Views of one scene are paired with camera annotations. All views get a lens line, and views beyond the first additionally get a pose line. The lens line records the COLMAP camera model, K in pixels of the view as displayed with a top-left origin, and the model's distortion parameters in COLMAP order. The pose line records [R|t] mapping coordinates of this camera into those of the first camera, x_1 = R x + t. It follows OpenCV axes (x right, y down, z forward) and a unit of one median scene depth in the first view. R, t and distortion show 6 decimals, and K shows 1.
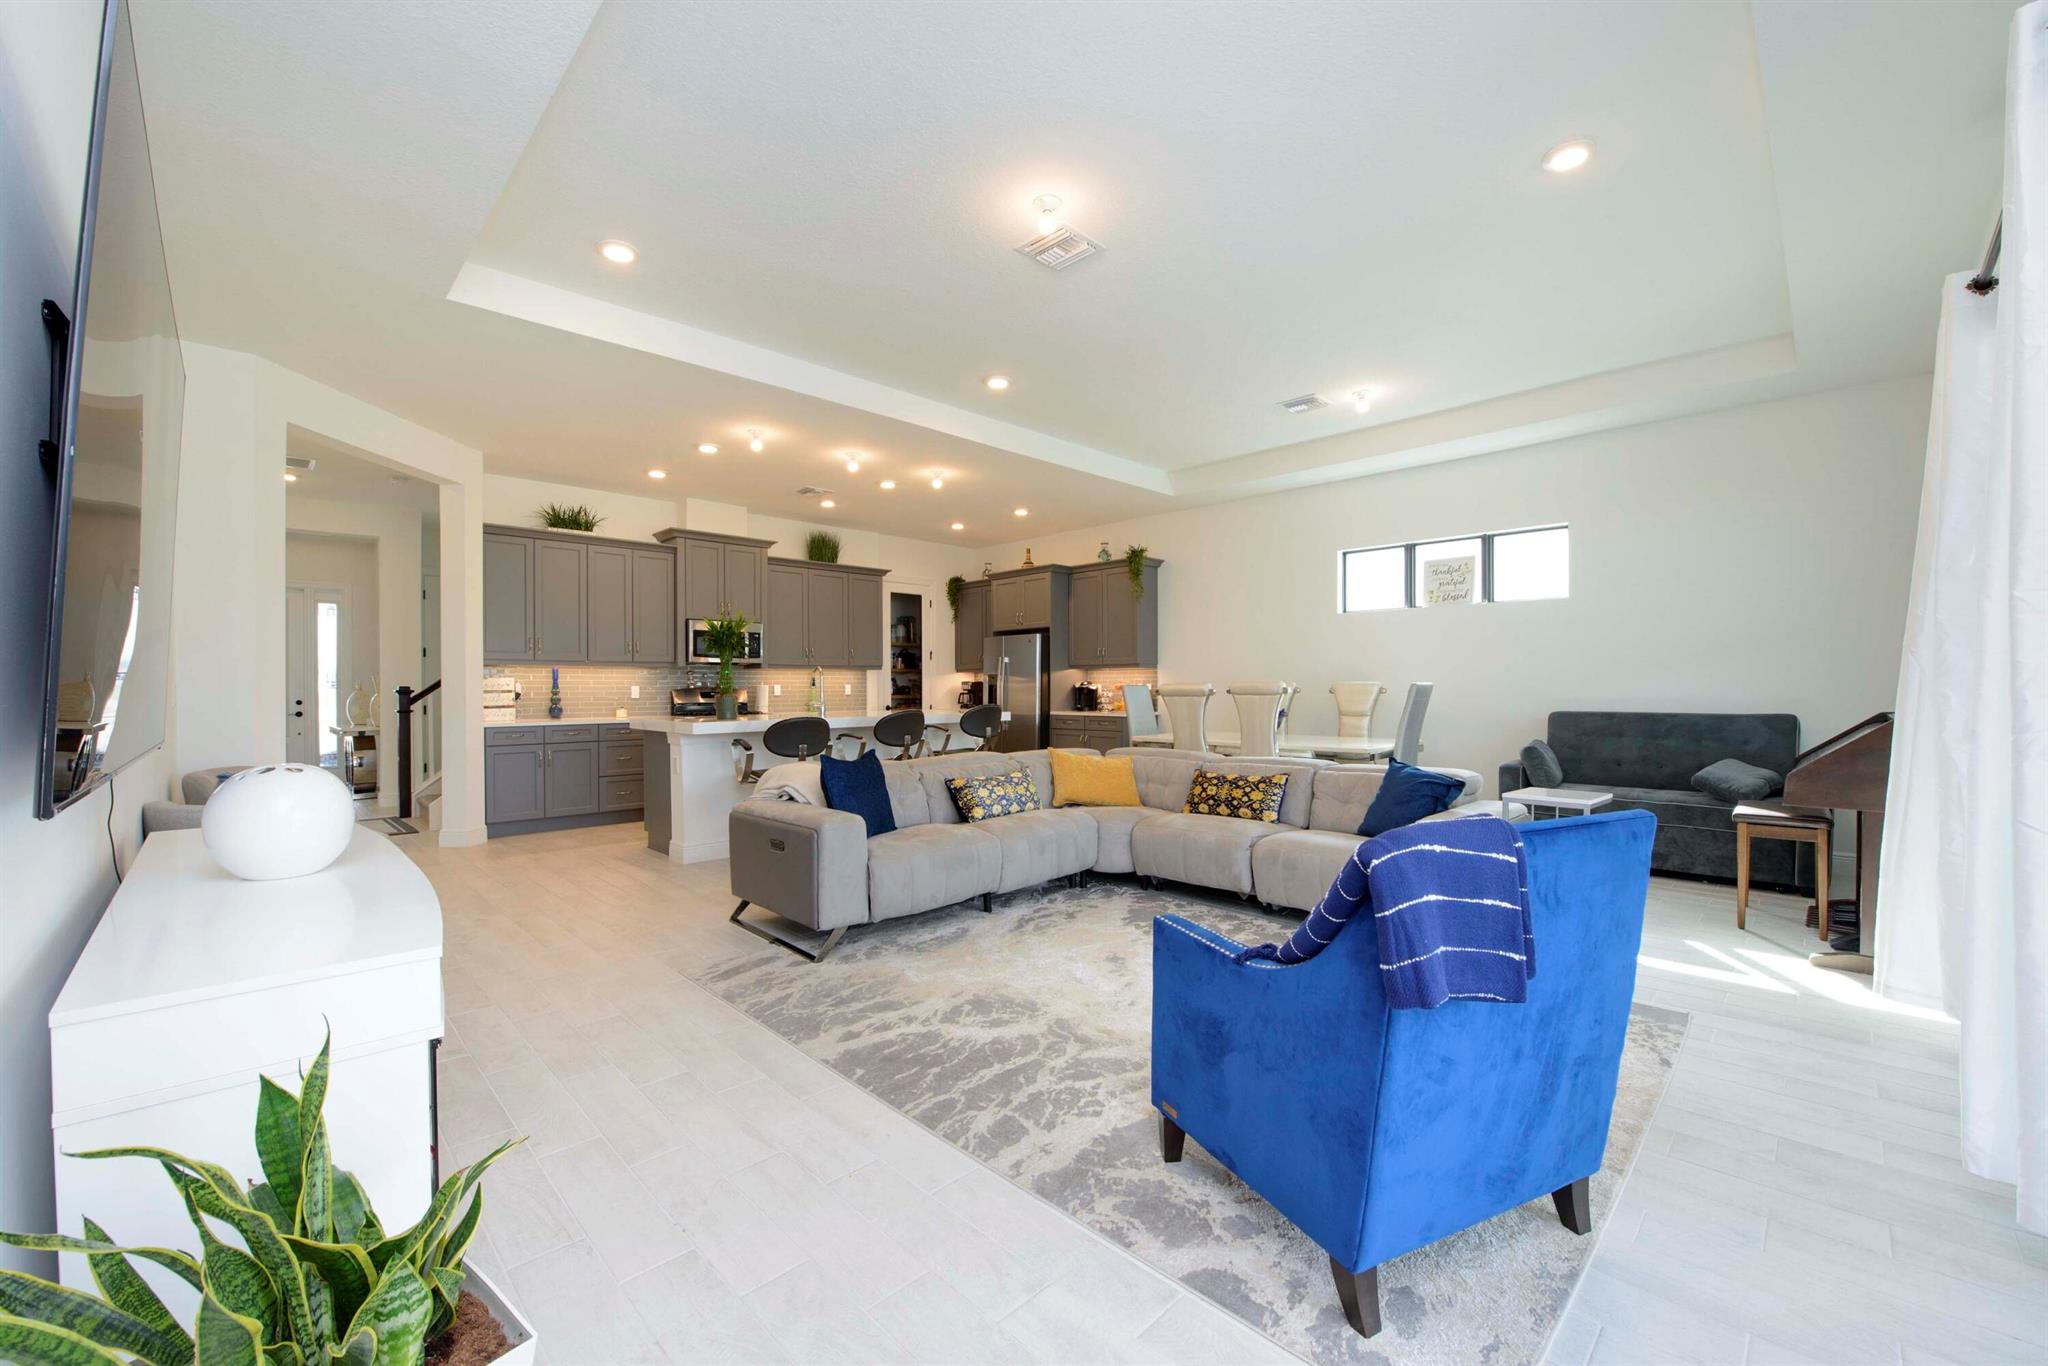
lens RADIAL K [[811.3, 0, 1021.5], [0, 811.3, 693.6], [0, 0, 1]] dist [-0.017690, -0.000500]
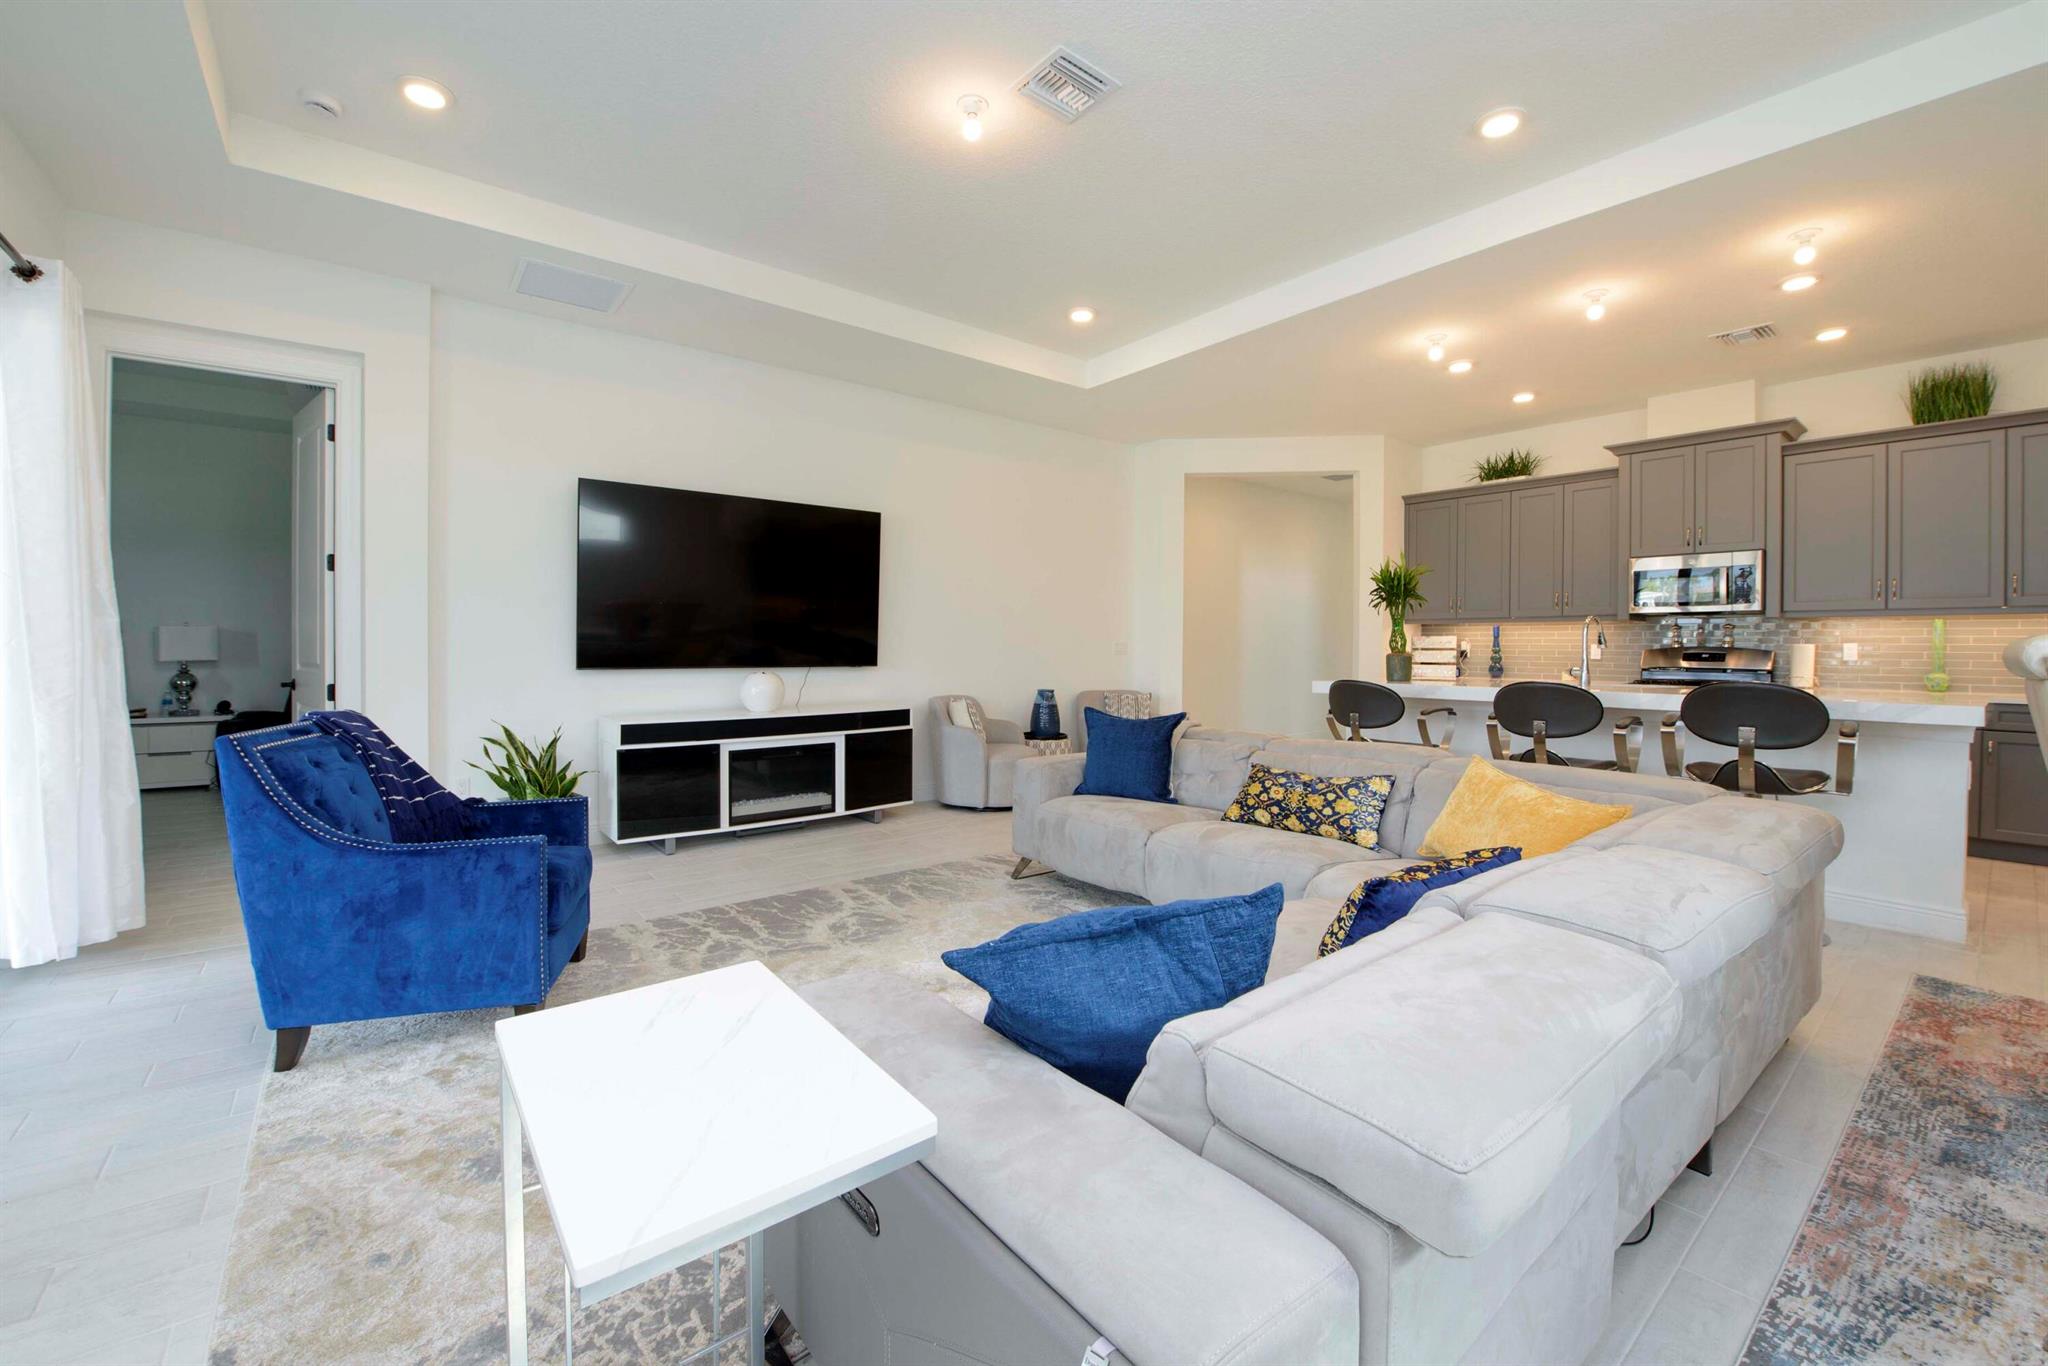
lens RADIAL K [[811.3, 0, 1029.4], [0, 811.3, 648.6], [0, 0, 1]] dist [-0.017690, -0.000500]
pose [[-0.090061, 0.006297, -0.995916, 0.429698], [-0.013837, 0.999876, 0.007573, -0.003819], [0.995840, 0.014462, -0.089962, 0.532848]]
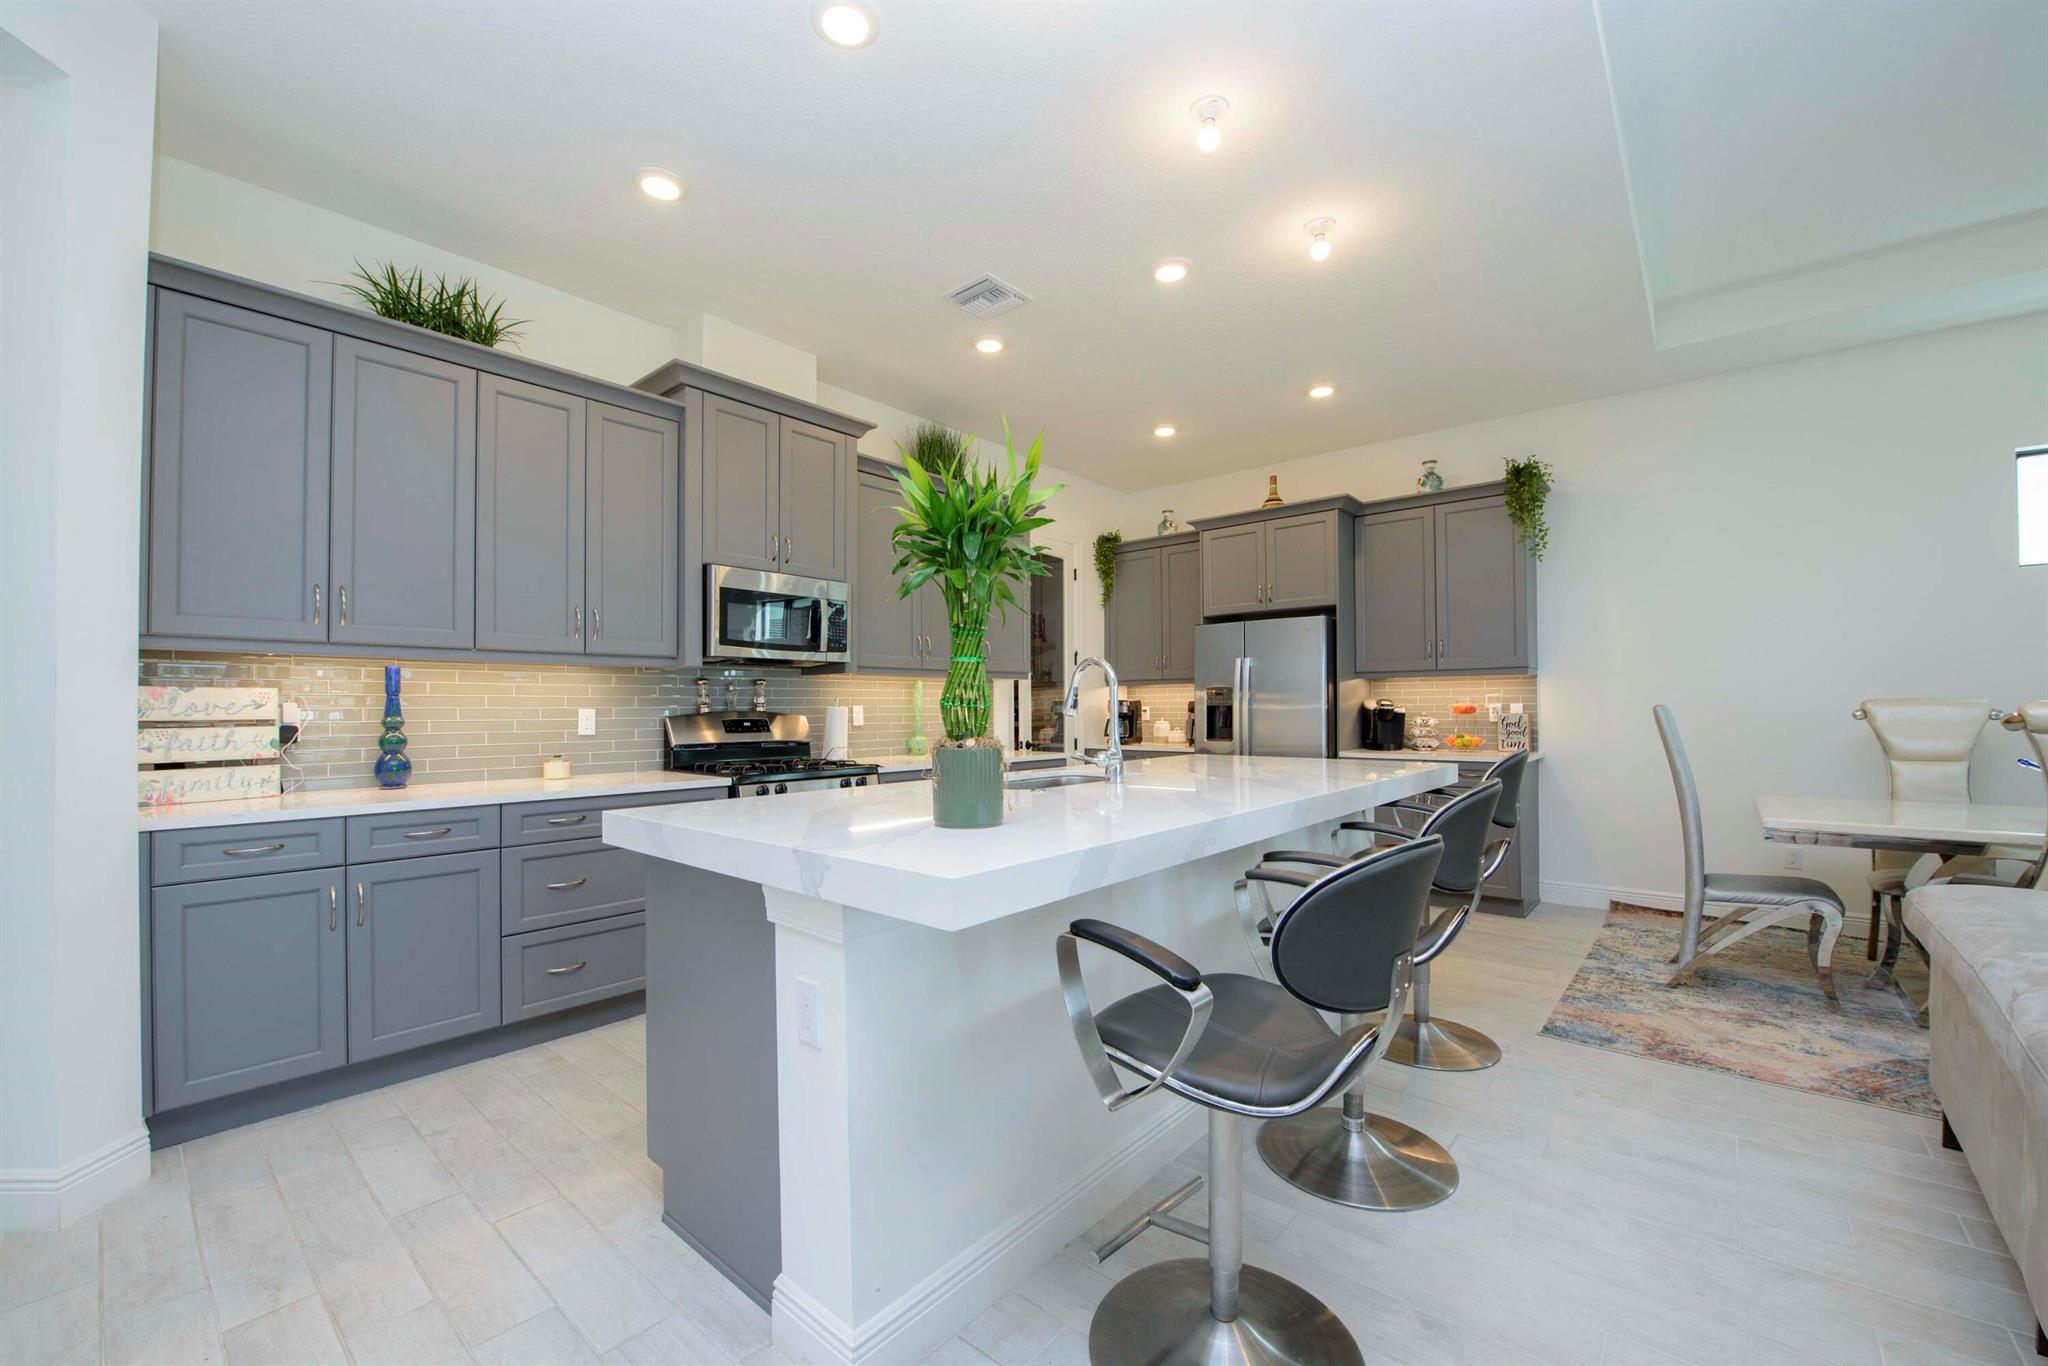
lens RADIAL K [[811.3, 0, 1029.2], [0, 811.3, 698.7], [0, 0, 1]] dist [-0.017690, -0.000500]
pose [[0.995684, -0.000483, 0.092803, -0.291383], [0.002282, 0.999812, -0.019281, -0.006059], [-0.092777, 0.019409, 0.995498, 0.560161]]
